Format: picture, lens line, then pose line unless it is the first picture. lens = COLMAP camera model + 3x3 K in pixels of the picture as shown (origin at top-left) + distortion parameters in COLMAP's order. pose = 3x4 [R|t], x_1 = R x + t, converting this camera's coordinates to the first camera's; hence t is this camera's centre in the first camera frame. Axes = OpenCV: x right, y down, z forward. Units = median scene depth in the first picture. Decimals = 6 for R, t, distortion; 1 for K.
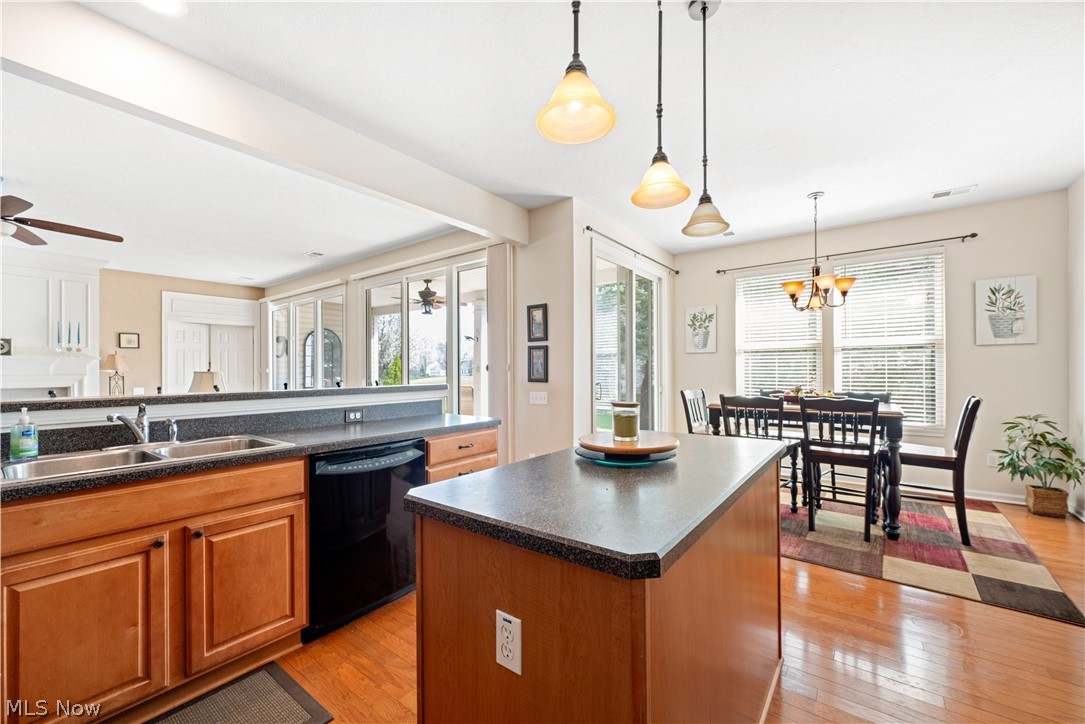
lens RADIAL K [[432.9, 0, 539.7], [0, 432.9, 366.9], [0, 0, 1]] dist [-0.001179, -0.000133]
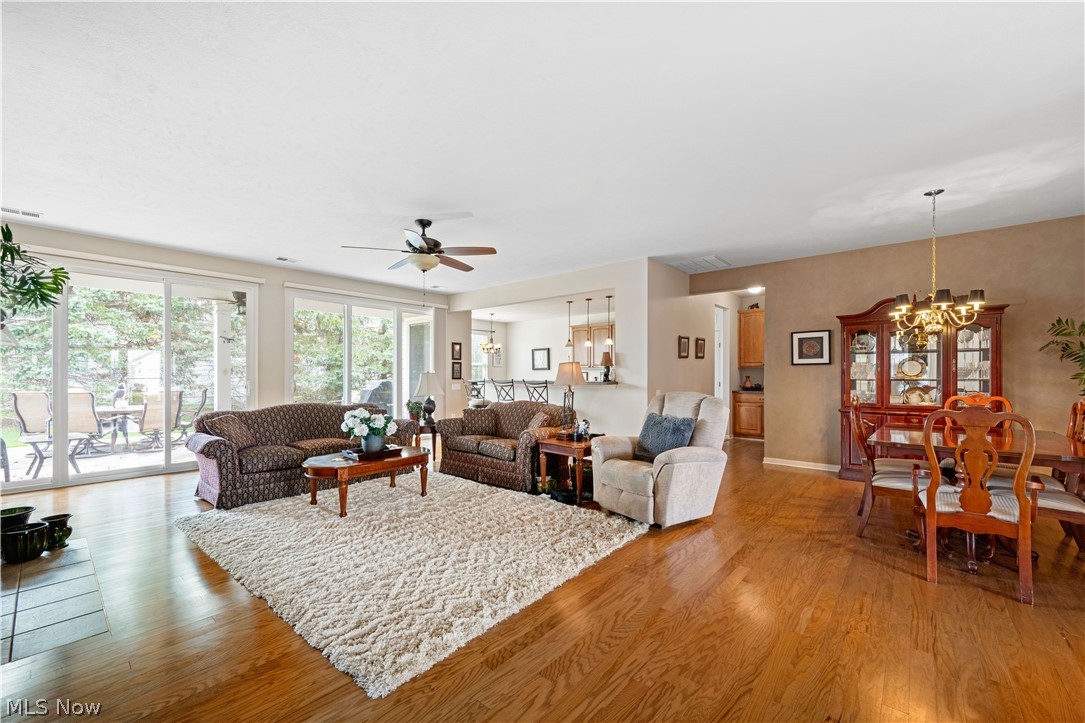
lens RADIAL K [[432.9, 0, 539.7], [0, 432.9, 366.4], [0, 0, 1]] dist [-0.001179, -0.000133]
pose [[0.062512, 0.023646, 0.997764, -2.107142], [-0.010651, 0.999678, -0.023024, 0.017321], [-0.997987, -0.009188, 0.062743, 0.461261]]
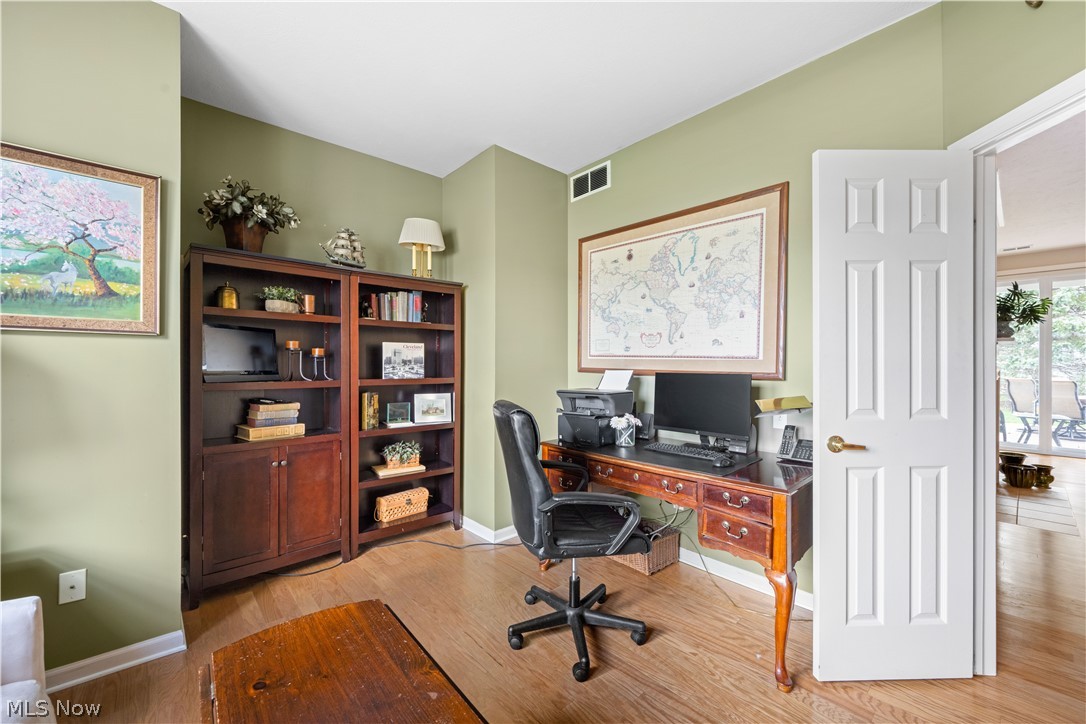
lens RADIAL K [[433.3, 0, 540.2], [0, 433.3, 366.9], [0, 0, 1]] dist [-0.001179, -0.000133]
pose [[0.981862, 0.015441, -0.188965, -2.422958], [-0.010649, 0.999596, 0.026349, 0.011827], [0.189295, -0.023859, 0.981630, 0.068199]]
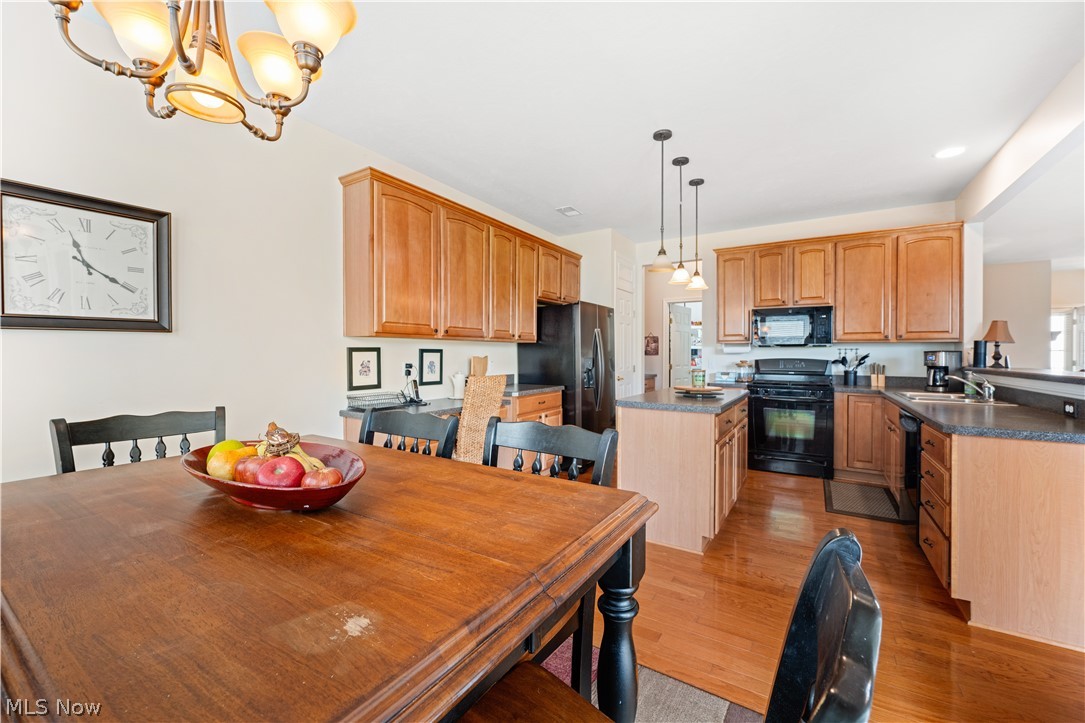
lens RADIAL K [[434.8, 0, 540.0], [0, 434.8, 357.9], [0, 0, 1]] dist [-0.000485, -0.000135]
pose [[-0.996307, 0.003452, -0.085791, 0.444652], [0.003423, 0.999994, 0.000491, 0.007061], [0.085792, 0.000196, -0.996313, 1.170777]]
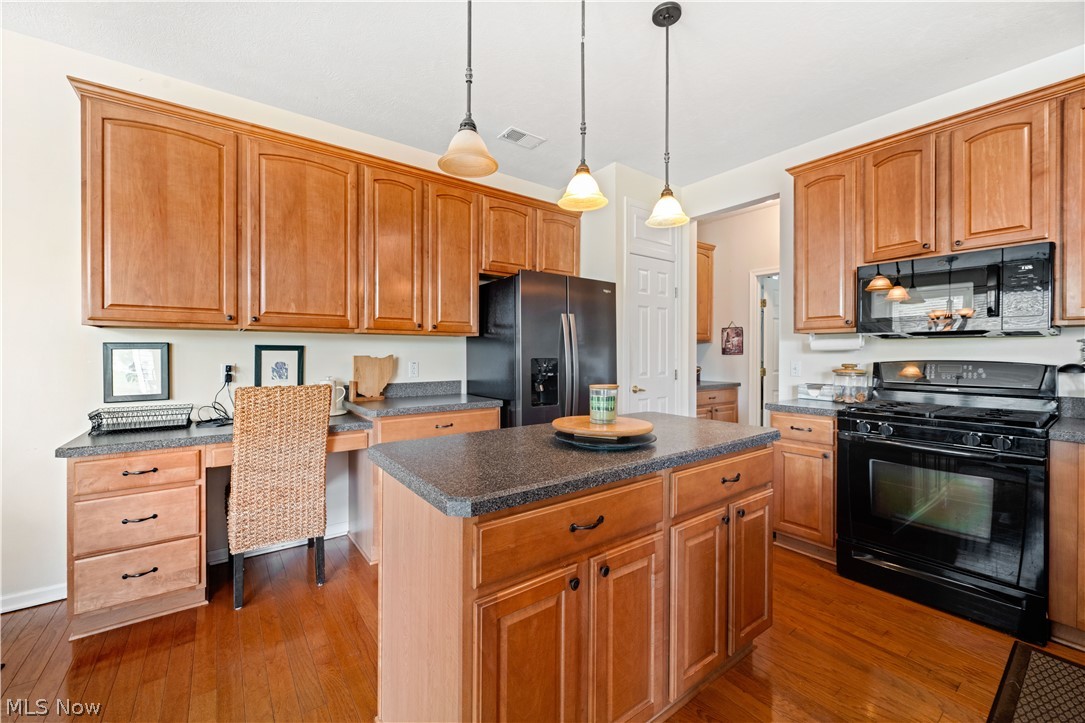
lens RADIAL K [[430.8, 0, 540.9], [0, 430.8, 356.6], [0, 0, 1]] dist [-0.002863, 0.000178]
pose [[-0.961139, 0.001797, 0.276060, 0.026582], [0.000838, 0.999993, -0.003595, 0.007826], [-0.276064, -0.003224, -0.961134, 0.753716]]
